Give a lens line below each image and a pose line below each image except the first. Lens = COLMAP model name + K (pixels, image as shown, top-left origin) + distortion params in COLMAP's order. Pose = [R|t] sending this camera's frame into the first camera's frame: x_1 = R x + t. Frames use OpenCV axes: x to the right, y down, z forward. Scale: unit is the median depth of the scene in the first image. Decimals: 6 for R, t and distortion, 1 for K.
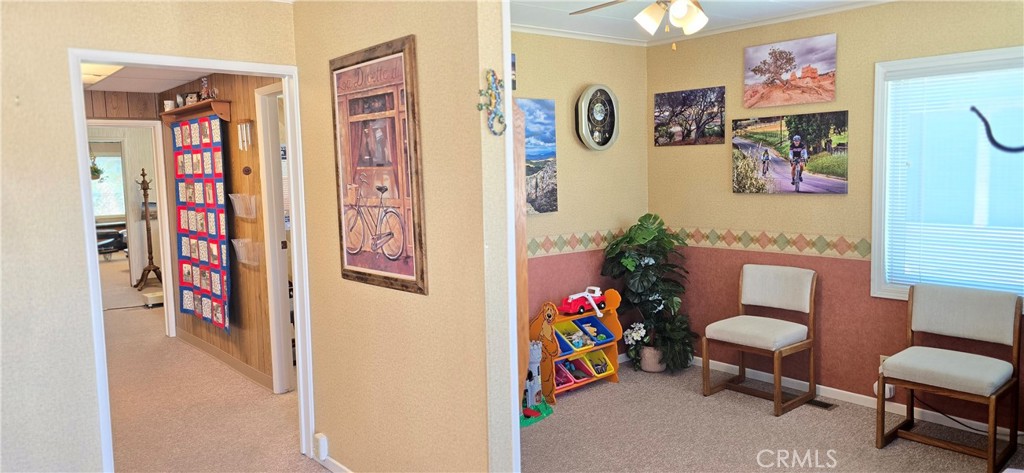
lens RADIAL K [[721.8, 0, 461.5], [0, 721.8, 239.3], [0, 0, 1]] dist [0.041978, -0.050085]
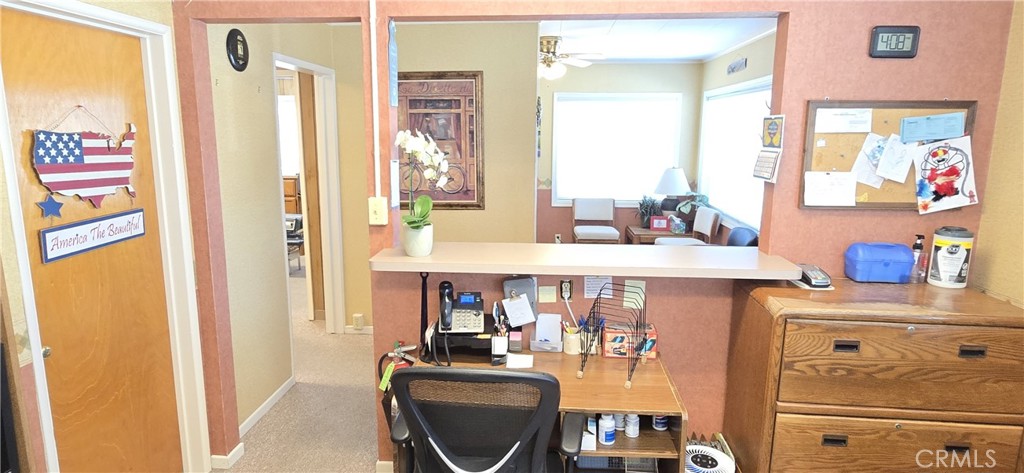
lens RADIAL K [[613.7, 0, 509.4], [0, 613.7, 240.4], [0, 0, 1]] dist [0.009876, -0.003710]
pose [[0.681868, -0.102850, 0.724208, -1.135023], [0.054923, 0.994470, 0.089520, 0.016664], [-0.729410, -0.021265, 0.683746, -0.145587]]
